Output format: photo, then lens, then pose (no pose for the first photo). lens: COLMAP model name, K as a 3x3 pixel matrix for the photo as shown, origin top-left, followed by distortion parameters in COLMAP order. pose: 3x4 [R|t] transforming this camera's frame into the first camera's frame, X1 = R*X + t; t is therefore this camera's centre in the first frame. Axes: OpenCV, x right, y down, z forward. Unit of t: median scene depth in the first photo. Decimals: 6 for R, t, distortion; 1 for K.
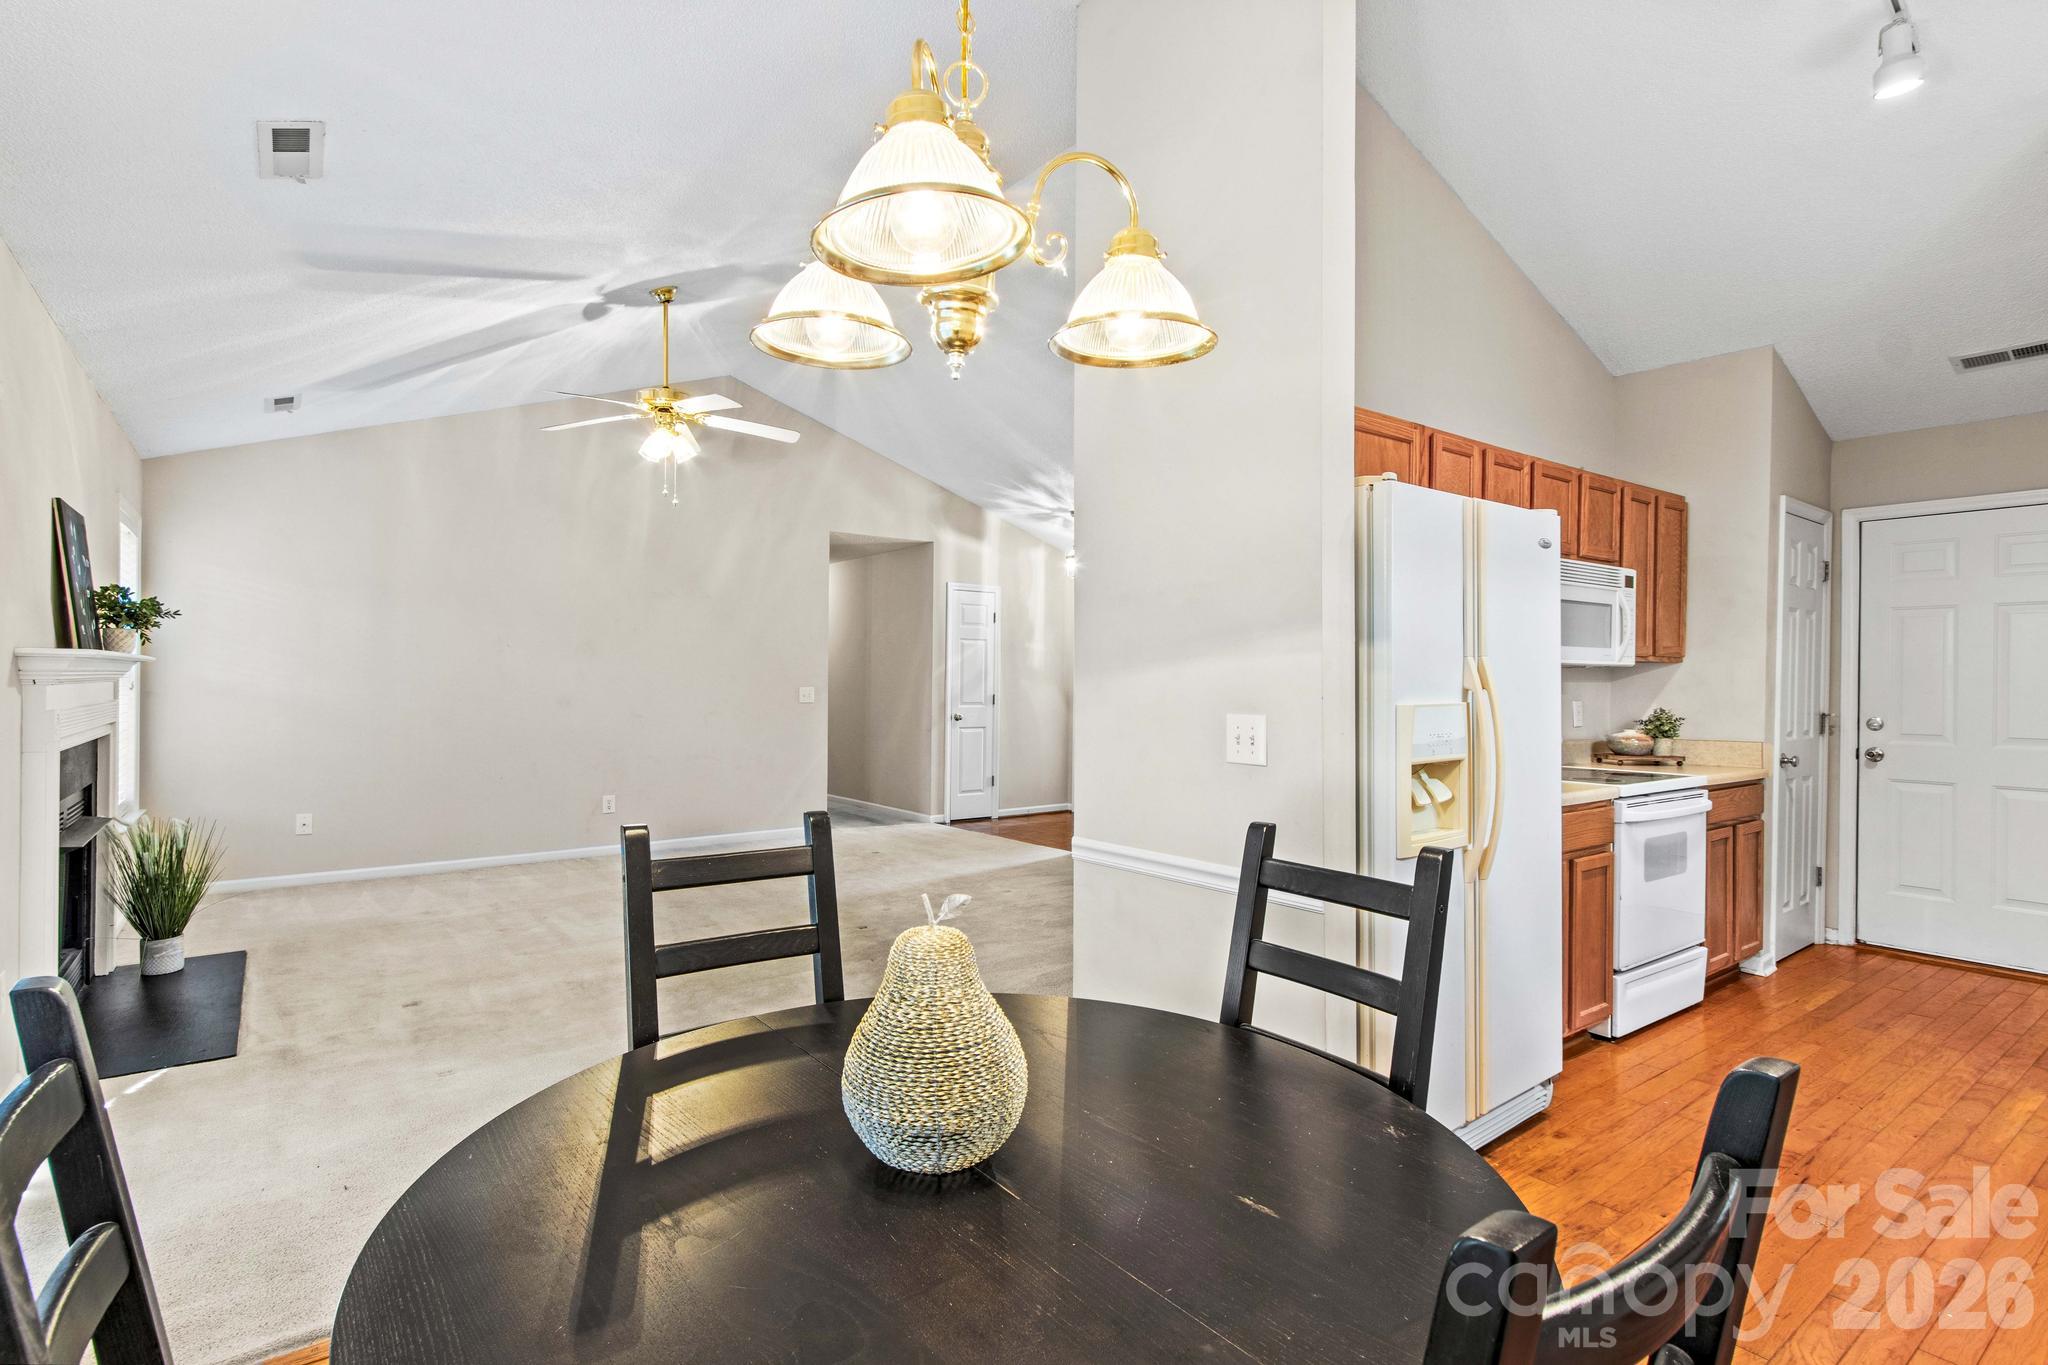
lens RADIAL K [[984.0, 0, 1018.0], [0, 984.0, 684.8], [0, 0, 1]] dist [0.000858, 0.000187]
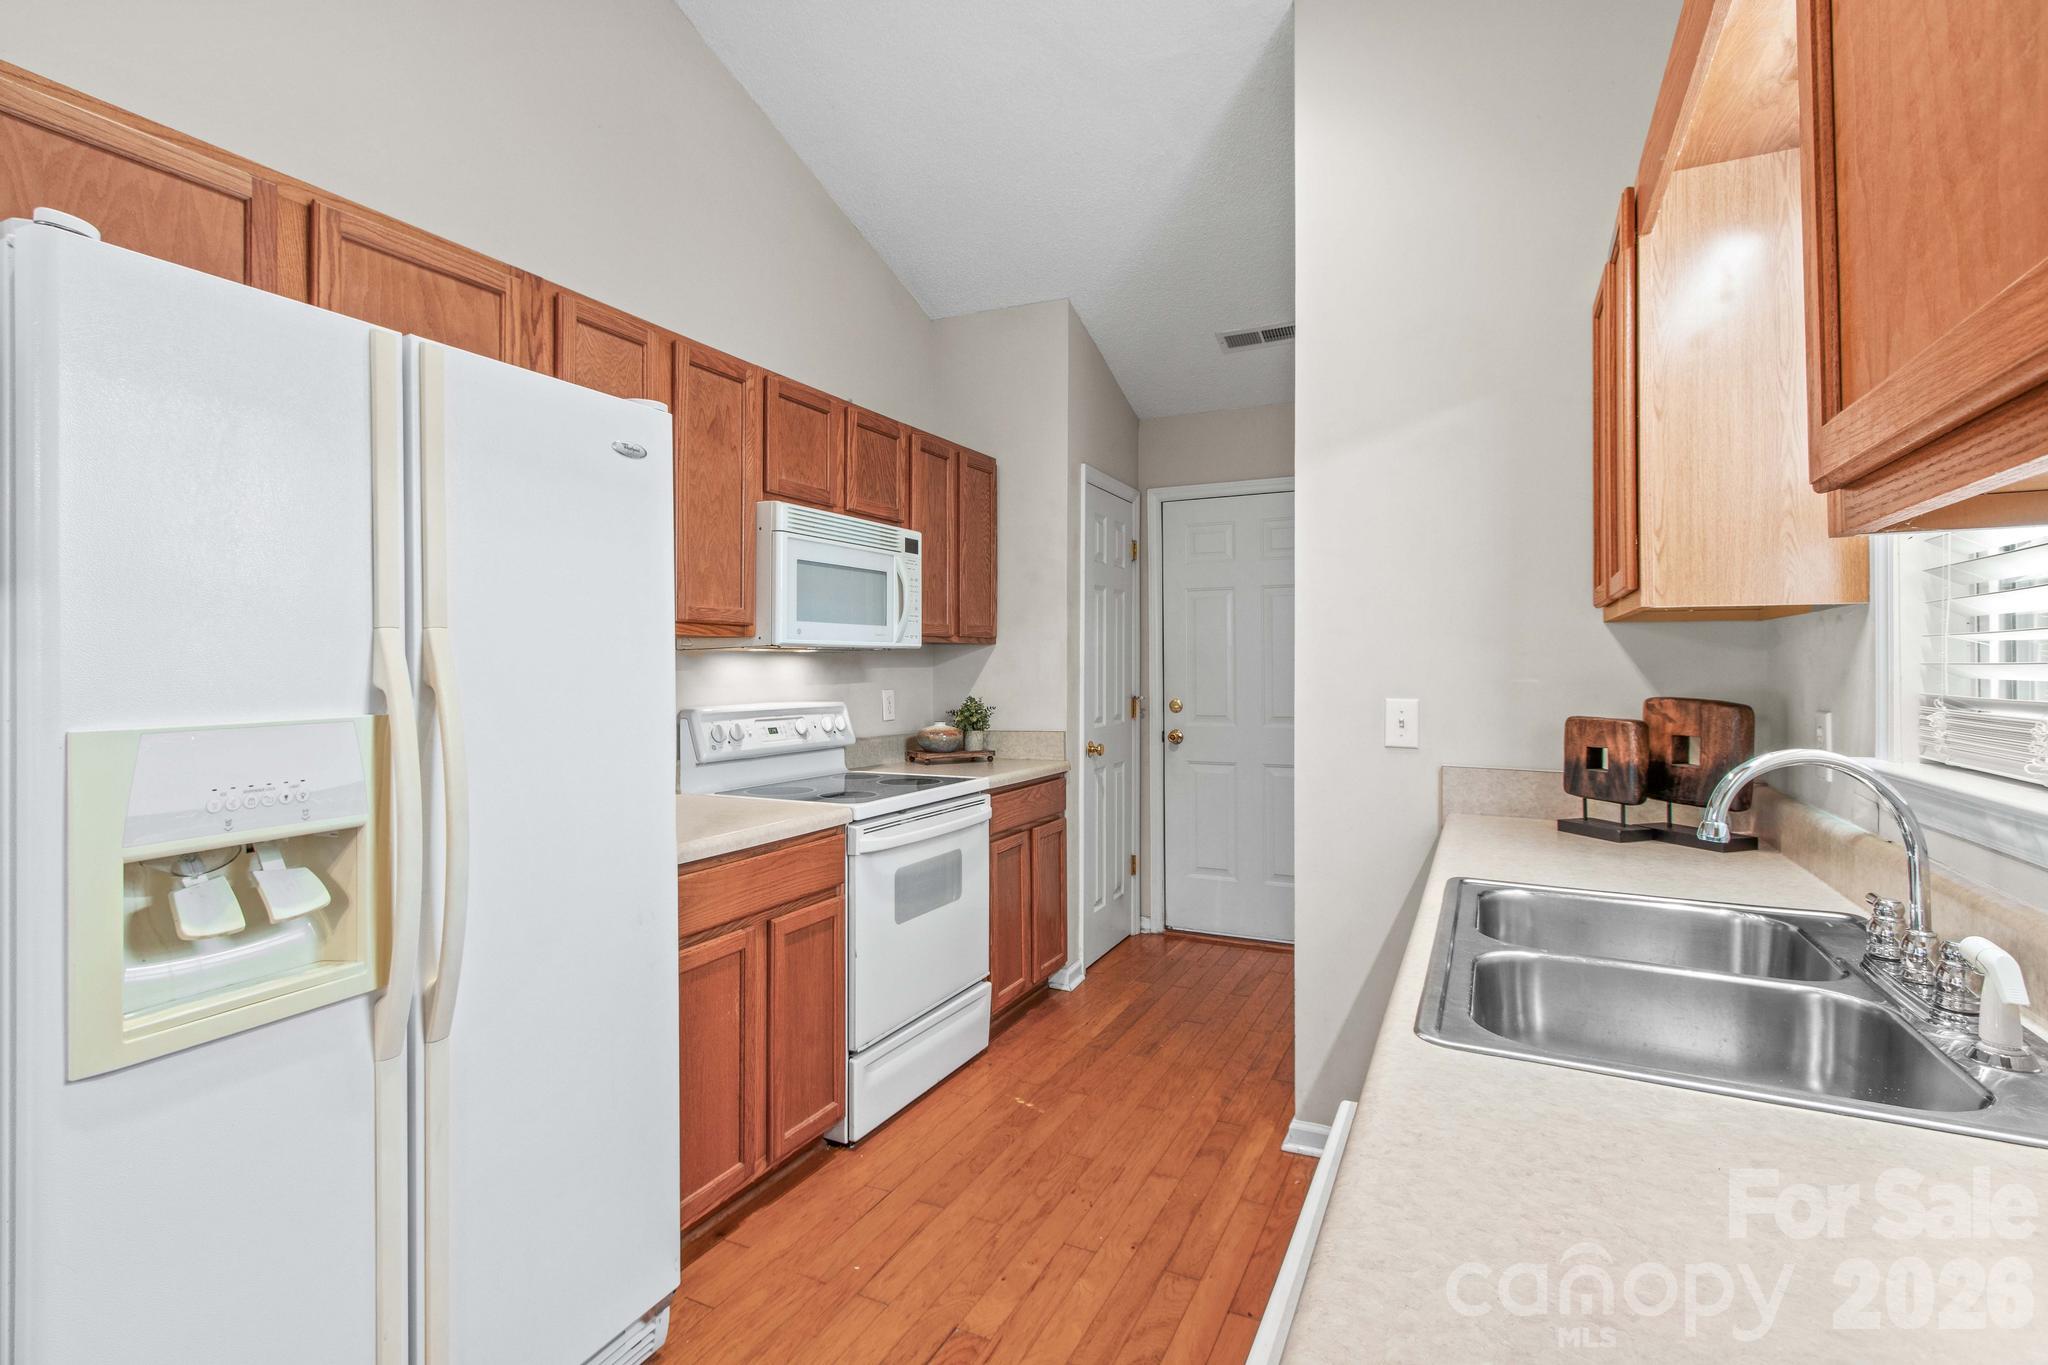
lens RADIAL K [[968.7, 0, 1017.6], [0, 968.7, 654.9], [0, 0, 1]] dist [0.003075, 0.000402]
pose [[0.888437, -0.005892, 0.458960, 0.319373], [0.013151, 0.999834, -0.012621, -0.001731], [-0.458810, 0.017248, 0.888367, 0.233472]]
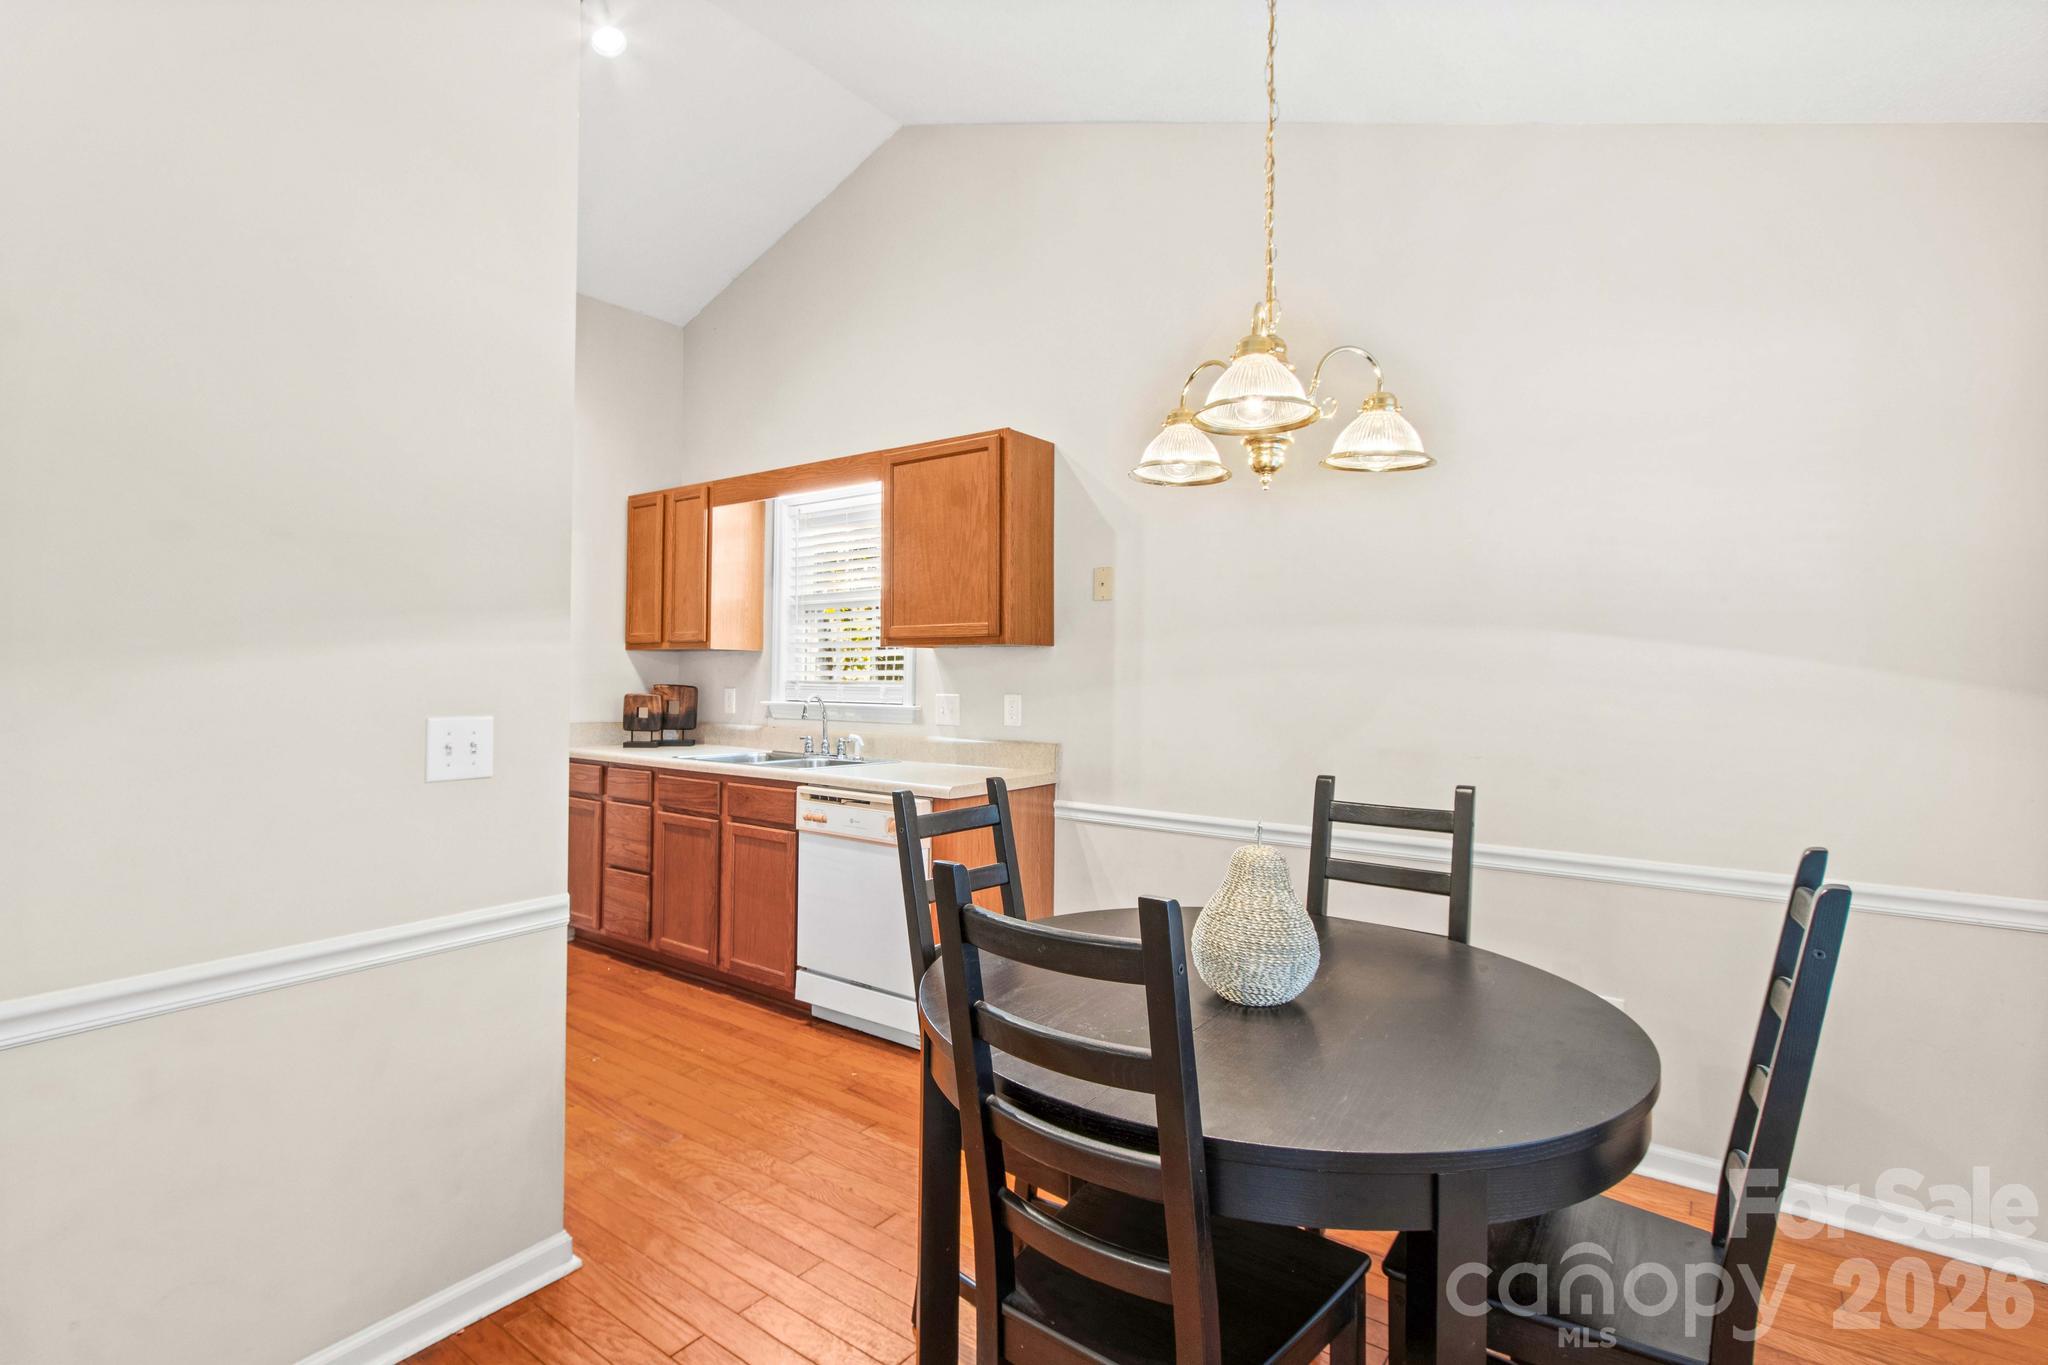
lens RADIAL K [[972.1, 0, 999.4], [0, 972.1, 666.5], [0, 0, 1]] dist [-0.000289, -0.000231]
pose [[-0.284308, -0.002949, 0.958728, -0.375101], [-0.006674, 0.999977, 0.001097, -0.006980], [-0.958710, -0.006086, -0.284321, 0.469482]]
